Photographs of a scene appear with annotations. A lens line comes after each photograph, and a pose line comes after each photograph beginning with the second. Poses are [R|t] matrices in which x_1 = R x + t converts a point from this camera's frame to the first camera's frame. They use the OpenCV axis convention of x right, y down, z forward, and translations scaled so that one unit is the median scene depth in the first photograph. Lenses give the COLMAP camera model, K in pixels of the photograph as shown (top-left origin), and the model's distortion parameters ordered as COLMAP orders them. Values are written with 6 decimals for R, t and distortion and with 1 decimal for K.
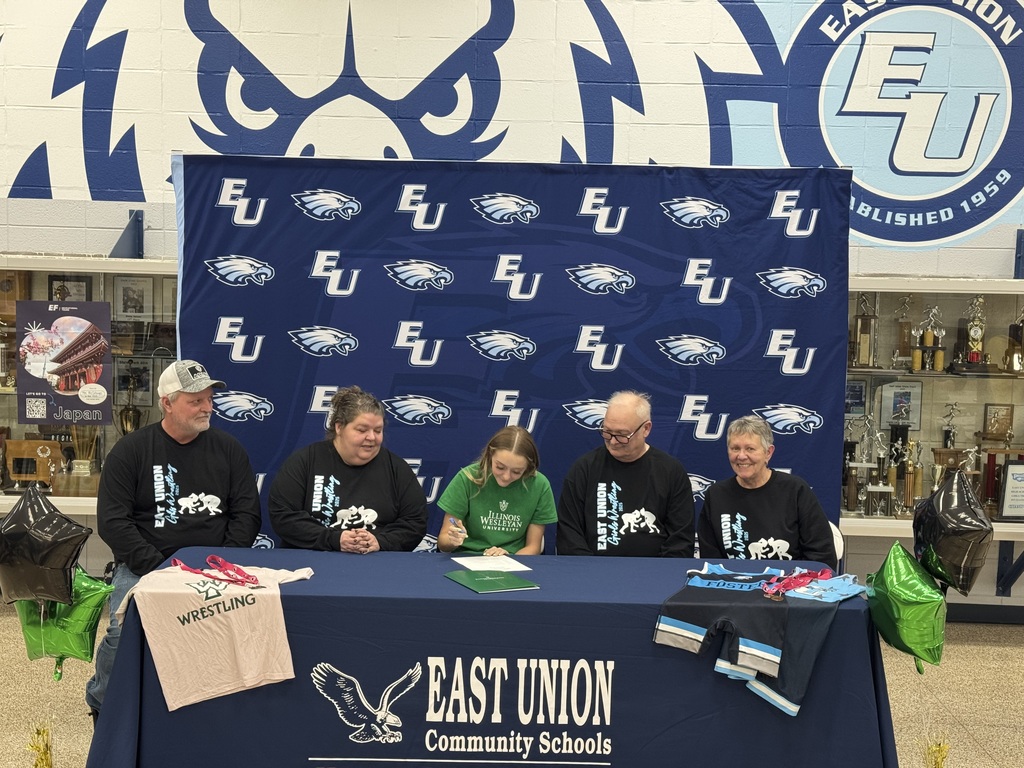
lens RADIAL K [[1415.2, 0, 530.3], [0, 1415.2, 377.7], [0, 0, 1]] dist [0.101292, 0.000000]
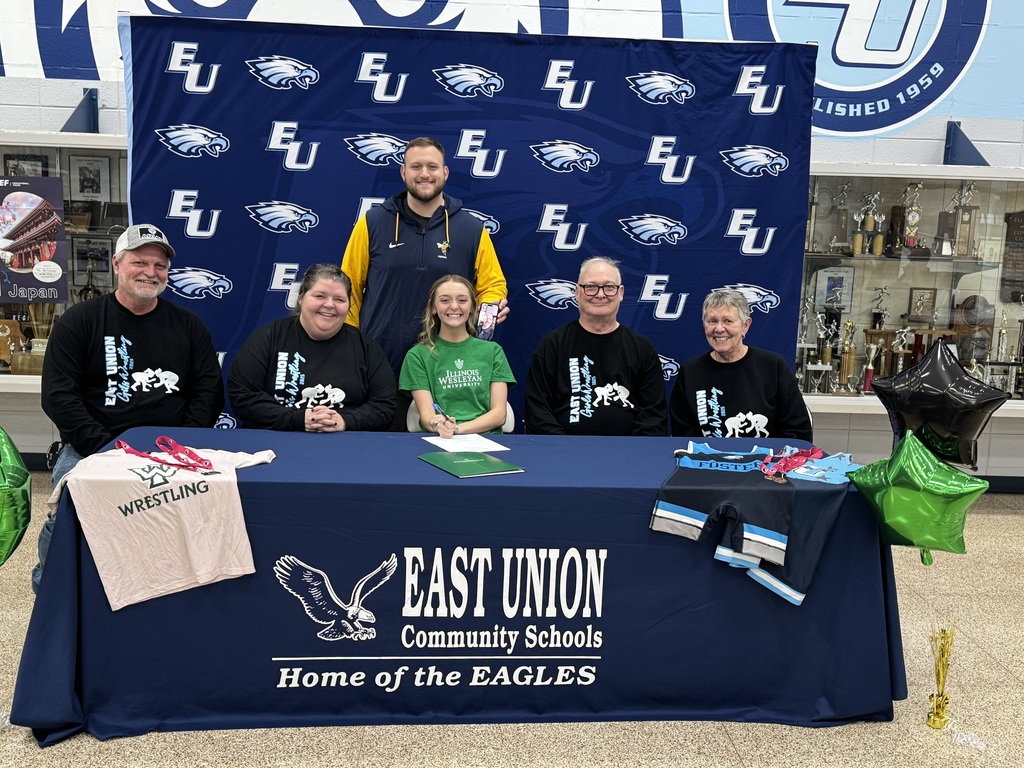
lens RADIAL K [[1034.3, 0, 506.6], [0, 1034.3, 391.4], [0, 0, 1]] dist [0.077654, 0.000000]
pose [[0.998108, -0.001842, 0.061453, -0.042726], [-0.003859, 0.995703, 0.092527, 0.032237], [-0.061360, -0.092589, 0.993812, 0.314900]]
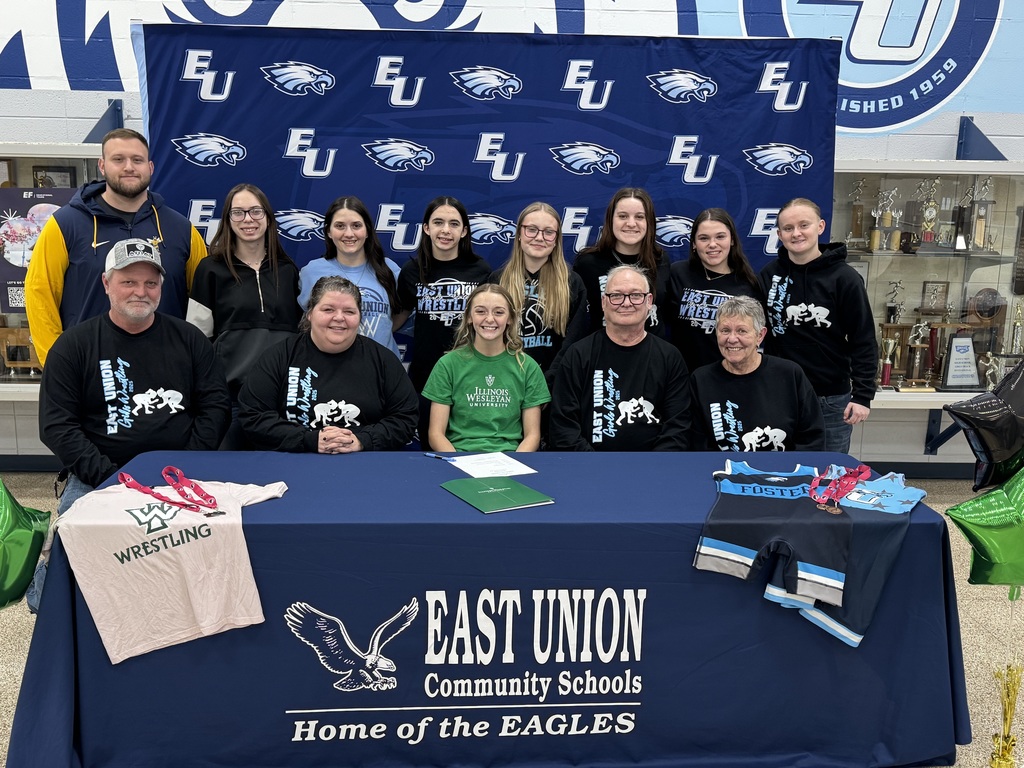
lens RADIAL K [[876.6, 0, 499.6], [0, 876.6, 380.0], [0, 0, 1]] dist [0.076311, -0.060939]
pose [[0.999028, -0.016145, 0.041010, -0.043411], [0.011181, 0.992889, 0.118514, 0.011414], [-0.042632, -0.117940, 0.992105, 0.453025]]
